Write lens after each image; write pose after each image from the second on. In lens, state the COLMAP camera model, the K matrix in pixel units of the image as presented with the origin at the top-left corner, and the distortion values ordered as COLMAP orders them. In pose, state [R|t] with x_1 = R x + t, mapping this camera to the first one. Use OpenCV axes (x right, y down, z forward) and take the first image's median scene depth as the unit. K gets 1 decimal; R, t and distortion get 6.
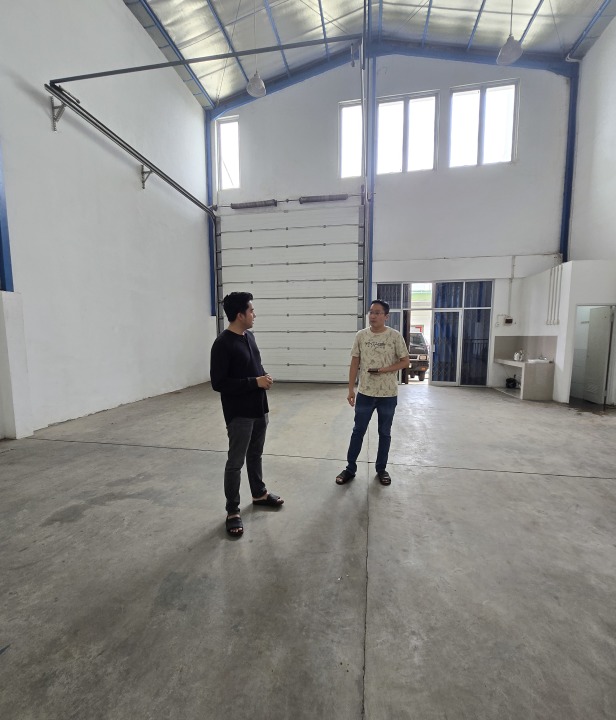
lens RADIAL K [[323.7, 0, 309.9], [0, 323.7, 370.3], [0, 0, 1]] dist [0.014023, -0.000504]
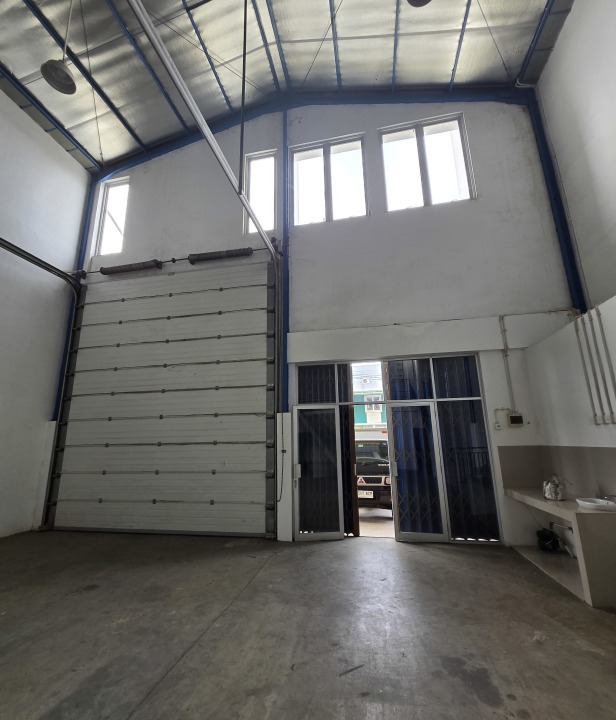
lens RADIAL K [[323.7, 0, 309.9], [0, 323.7, 370.3], [0, 0, 1]] dist [0.014023, -0.000504]
pose [[0.999736, -0.021995, -0.006707, 0.240989], [0.018804, 0.949871, -0.312076, -0.058401], [0.013234, 0.311868, 0.950033, 0.402066]]
